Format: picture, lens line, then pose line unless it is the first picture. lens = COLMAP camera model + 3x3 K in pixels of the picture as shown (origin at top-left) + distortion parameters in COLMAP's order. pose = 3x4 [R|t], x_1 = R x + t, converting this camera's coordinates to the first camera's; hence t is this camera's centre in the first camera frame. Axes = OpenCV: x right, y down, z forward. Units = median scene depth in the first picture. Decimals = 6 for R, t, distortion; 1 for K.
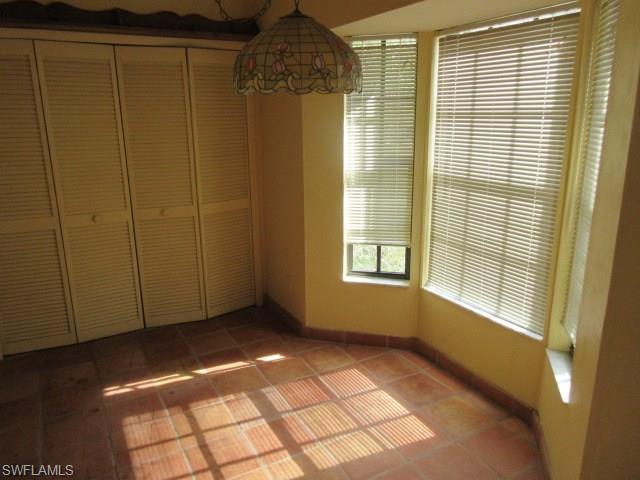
lens RADIAL K [[475.0, 0, 322.8], [0, 475.0, 242.0], [0, 0, 1]] dist [0.005462, -0.002193]
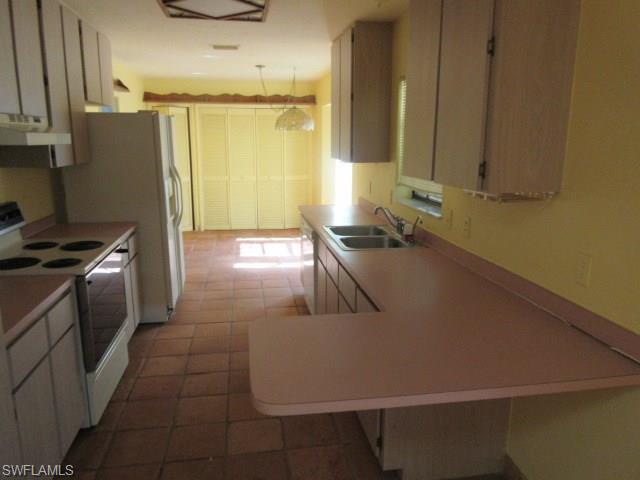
lens RADIAL K [[475.0, 0, 317.6], [0, 475.0, 238.1], [0, 0, 1]] dist [0.005462, -0.002193]
pose [[0.943274, 0.077598, -0.322819, 0.660736], [-0.094806, 0.994774, -0.037901, 0.295646], [0.318191, 0.066356, 0.945702, -1.100296]]
